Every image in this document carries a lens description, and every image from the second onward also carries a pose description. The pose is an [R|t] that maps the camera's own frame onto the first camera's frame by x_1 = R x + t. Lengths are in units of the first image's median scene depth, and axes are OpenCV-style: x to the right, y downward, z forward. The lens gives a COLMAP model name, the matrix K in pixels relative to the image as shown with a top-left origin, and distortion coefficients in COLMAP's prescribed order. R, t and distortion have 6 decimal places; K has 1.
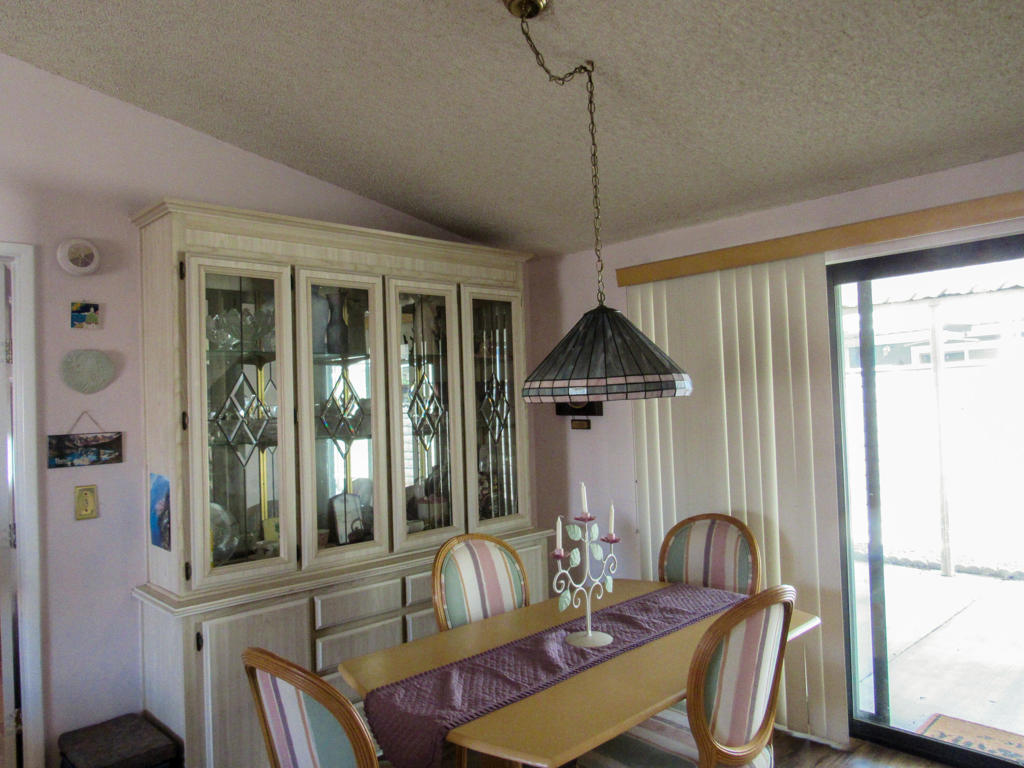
lens RADIAL K [[731.0, 0, 512.0], [0, 731.0, 384.0], [0, 0, 1]] dist [-0.048915, 0.039756]
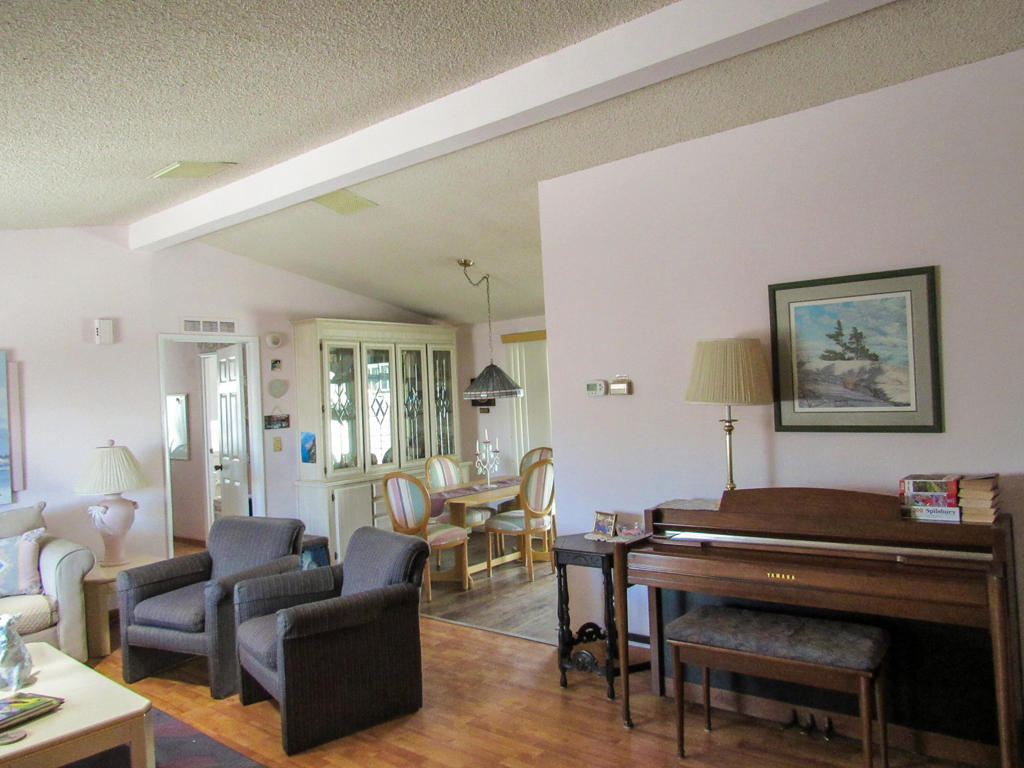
lens RADIAL K [[731.0, 0, 512.0], [0, 731.0, 384.0], [0, 0, 1]] dist [-0.048915, 0.039756]
pose [[0.990975, -0.009057, 0.133741, -0.140838], [0.008605, 0.999955, 0.003957, -0.034946], [-0.133771, -0.002770, 0.991008, -1.424740]]
